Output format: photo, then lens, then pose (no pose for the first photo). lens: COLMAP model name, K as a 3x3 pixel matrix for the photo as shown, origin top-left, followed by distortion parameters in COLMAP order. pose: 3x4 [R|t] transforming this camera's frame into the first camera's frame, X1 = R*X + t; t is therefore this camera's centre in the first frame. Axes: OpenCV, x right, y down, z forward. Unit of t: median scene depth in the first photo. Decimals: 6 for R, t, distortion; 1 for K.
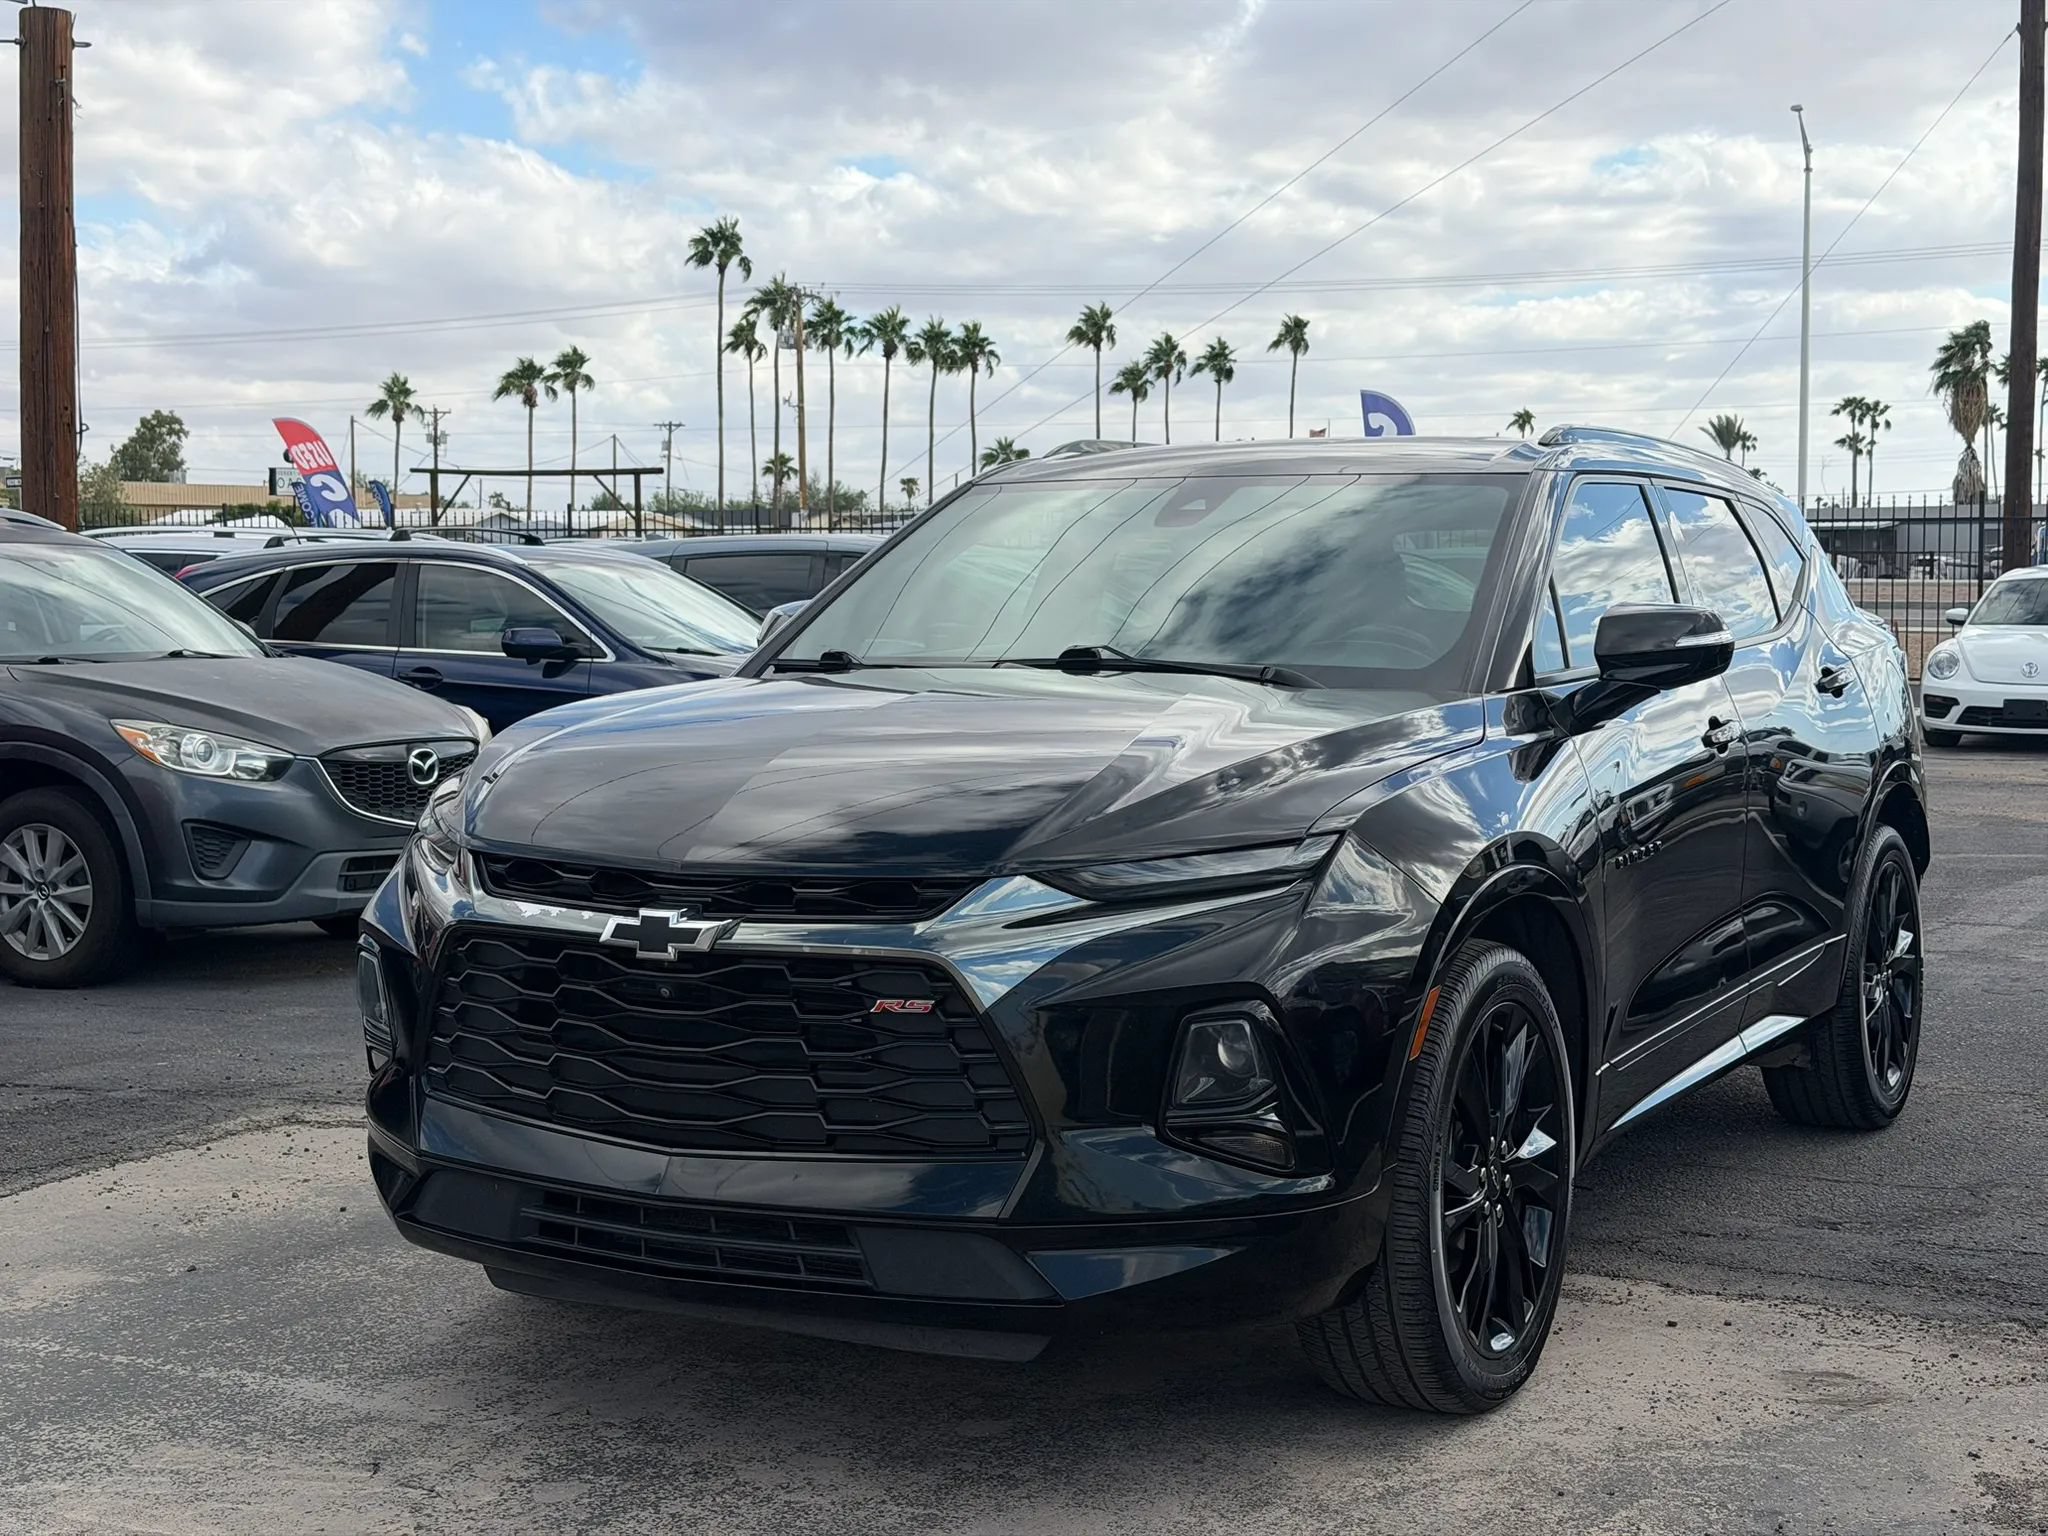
lens RADIAL K [[3545.7, 0, 1107.0], [0, 3545.7, 765.8], [0, 0, 1]] dist [0.283844, -0.441543]
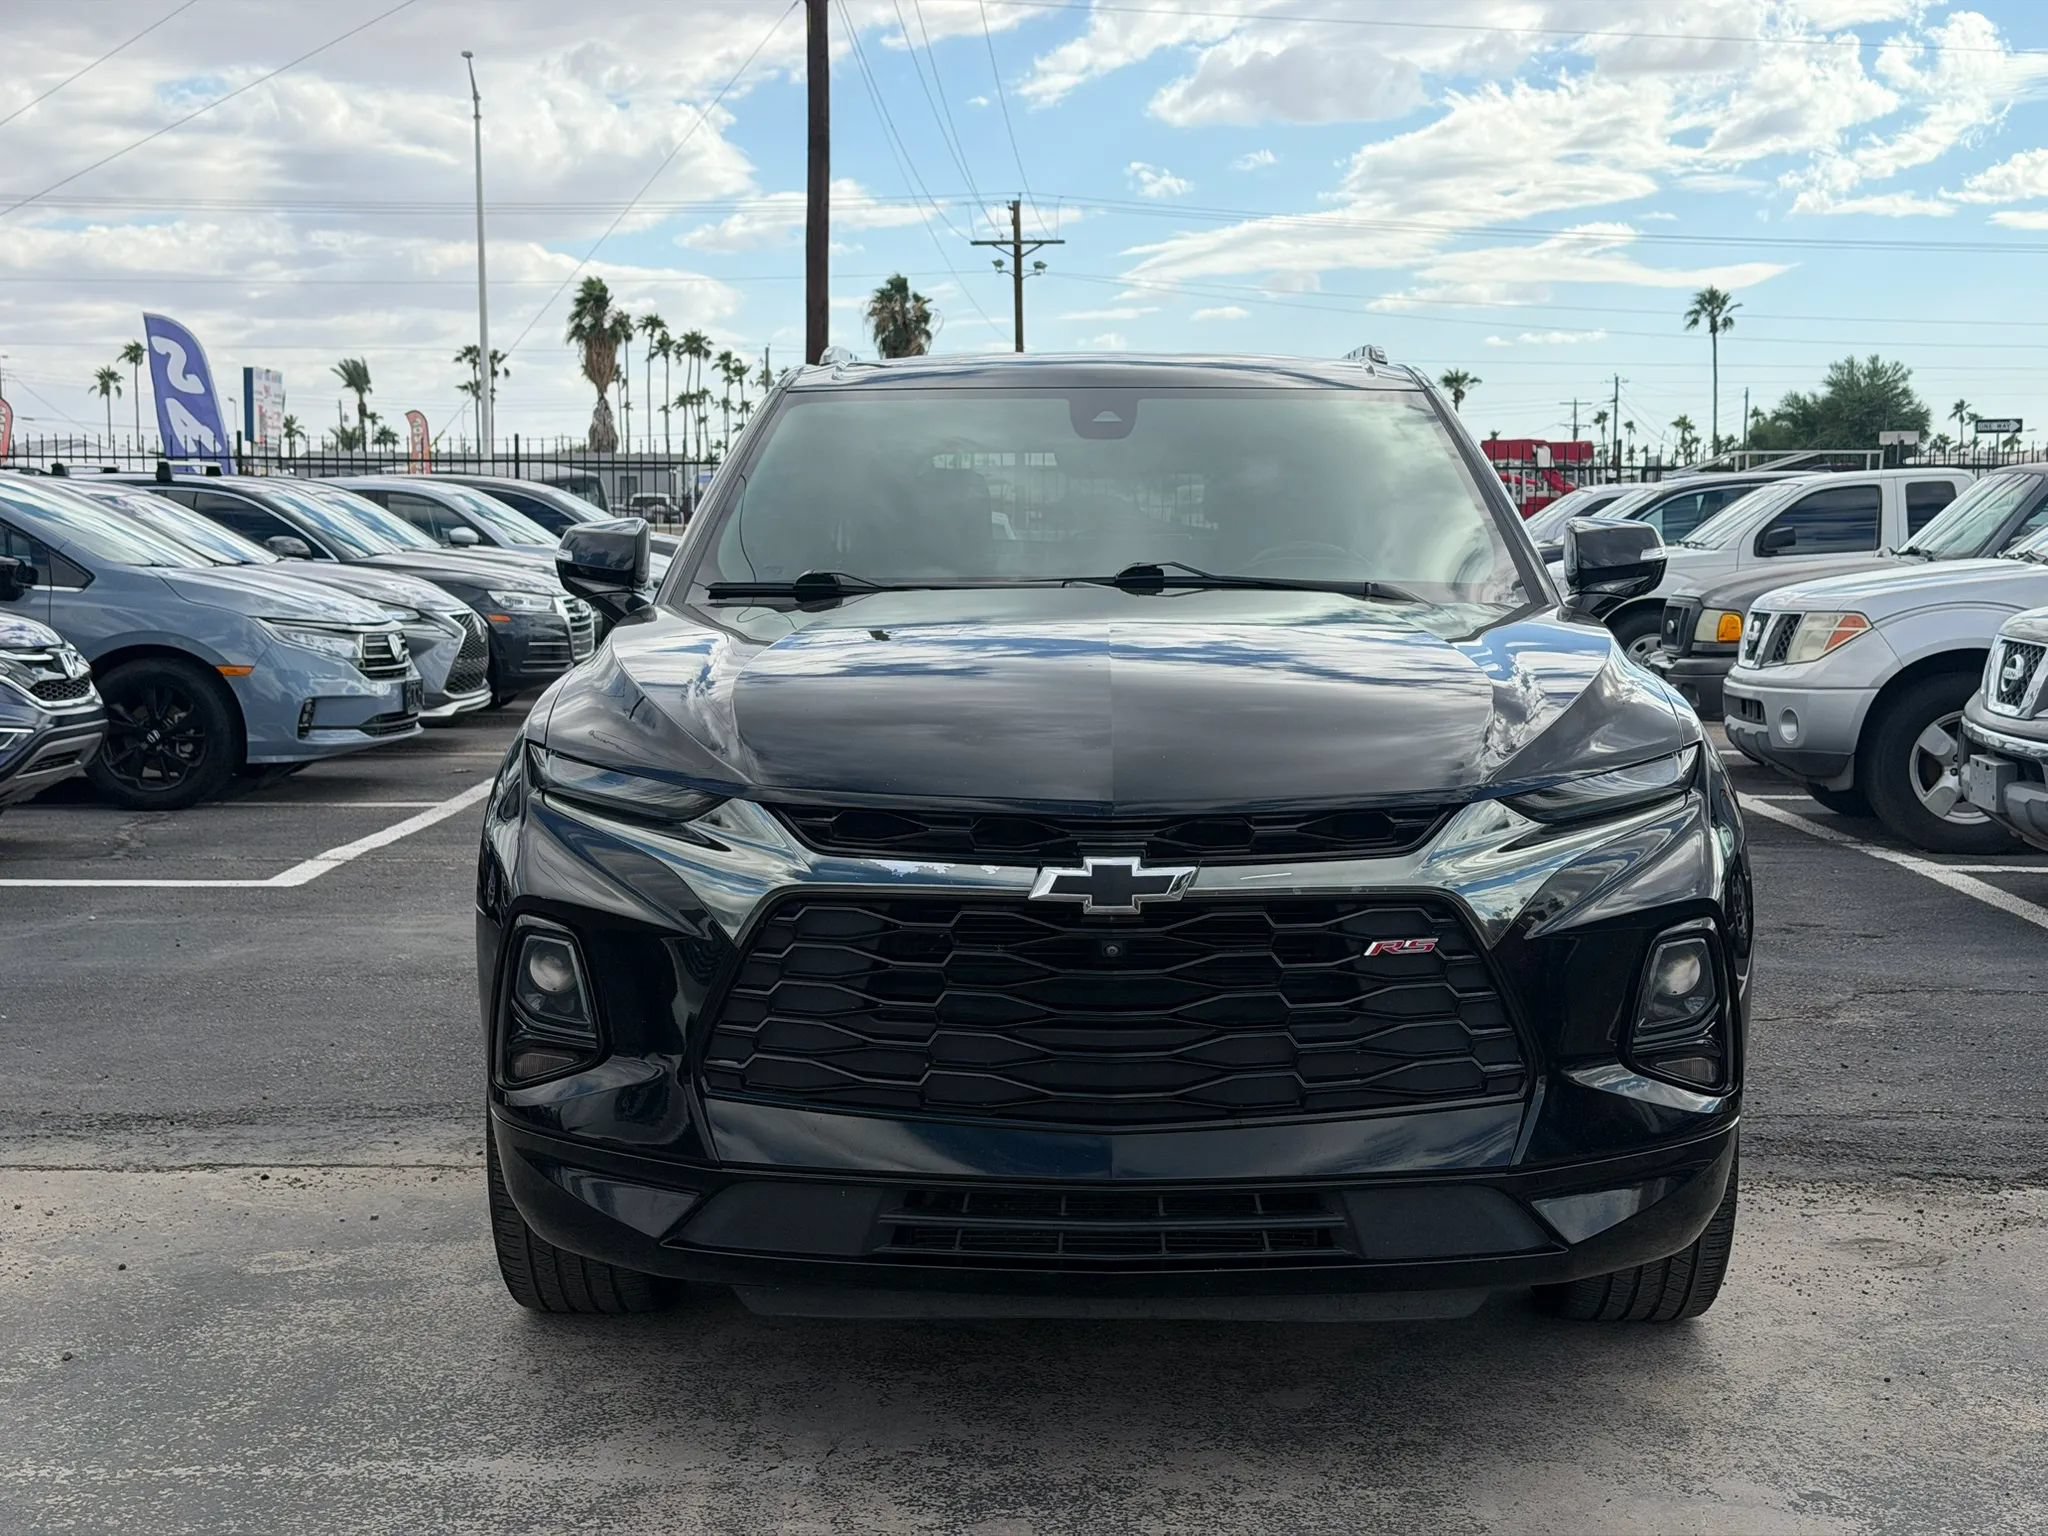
lens RADIAL K [[3408.8, 0, 1409.7], [0, 3408.8, 766.0], [0, 0, 1]] dist [0.134234, -0.084394]
pose [[0.845764, -0.038017, 0.532201, -0.336955], [0.029667, 0.999266, 0.024234, -0.000231], [-0.532732, -0.004707, 0.846271, 0.163669]]
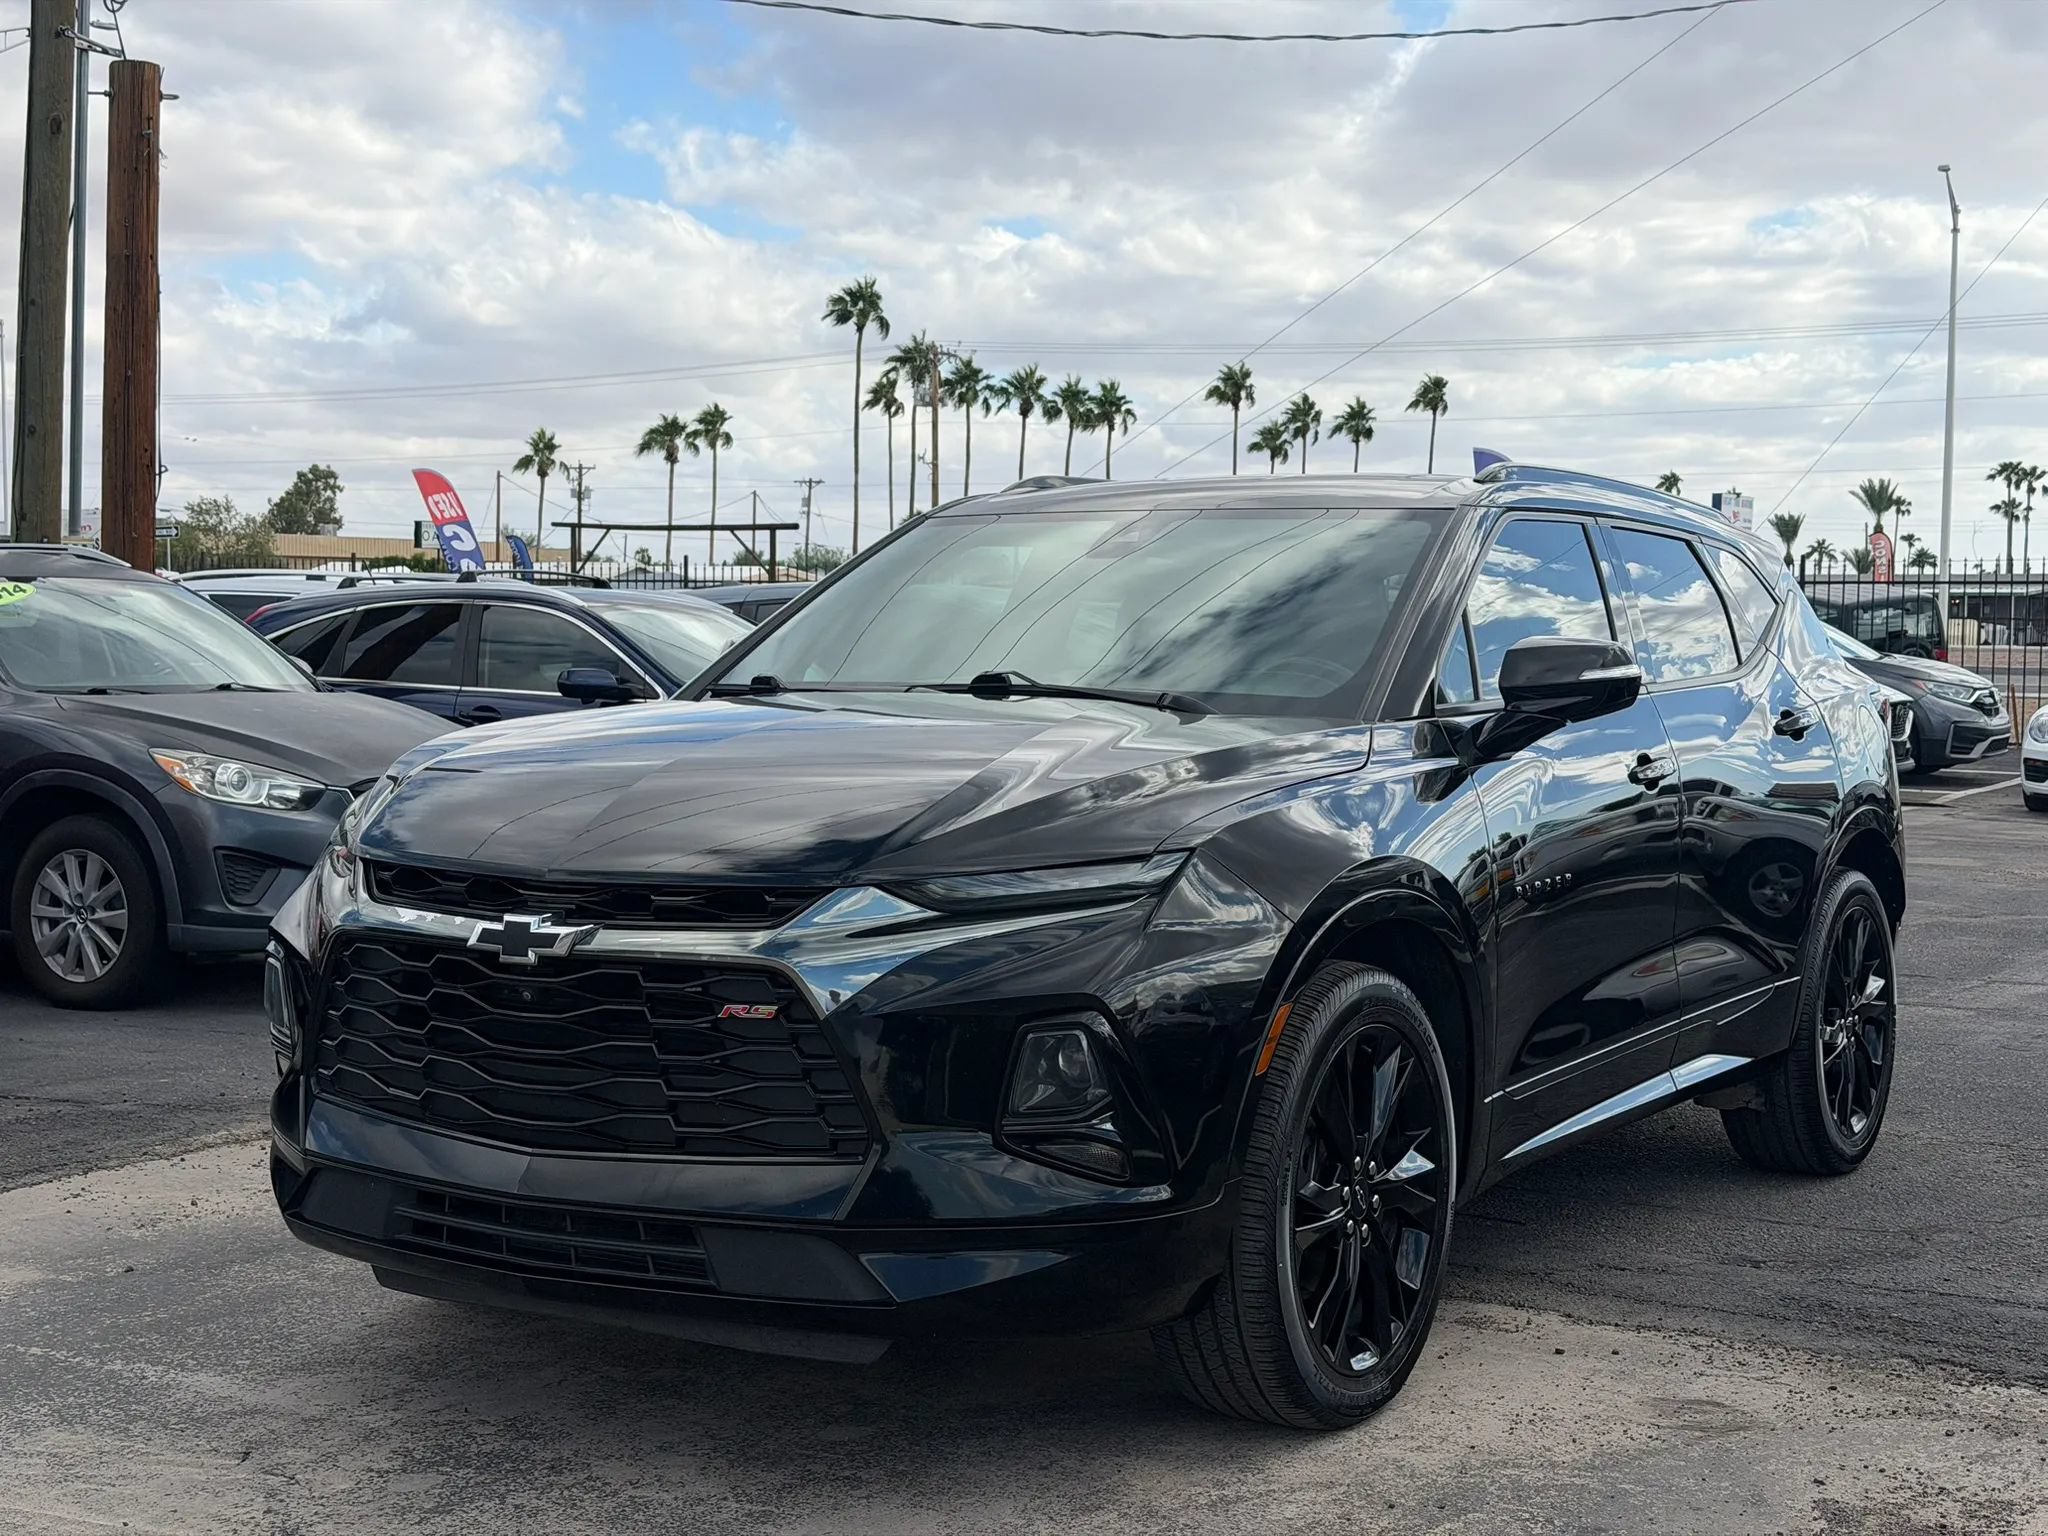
lens RADIAL K [[3574.7, 0, 1082.0], [0, 3574.7, 770.7], [0, 0, 1]] dist [0.299556, -0.589891]
pose [[0.998020, 0.013309, -0.061469, 0.064729], [-0.014406, 0.999744, -0.017438, 0.009609], [0.061222, 0.018289, 0.997957, -0.016360]]
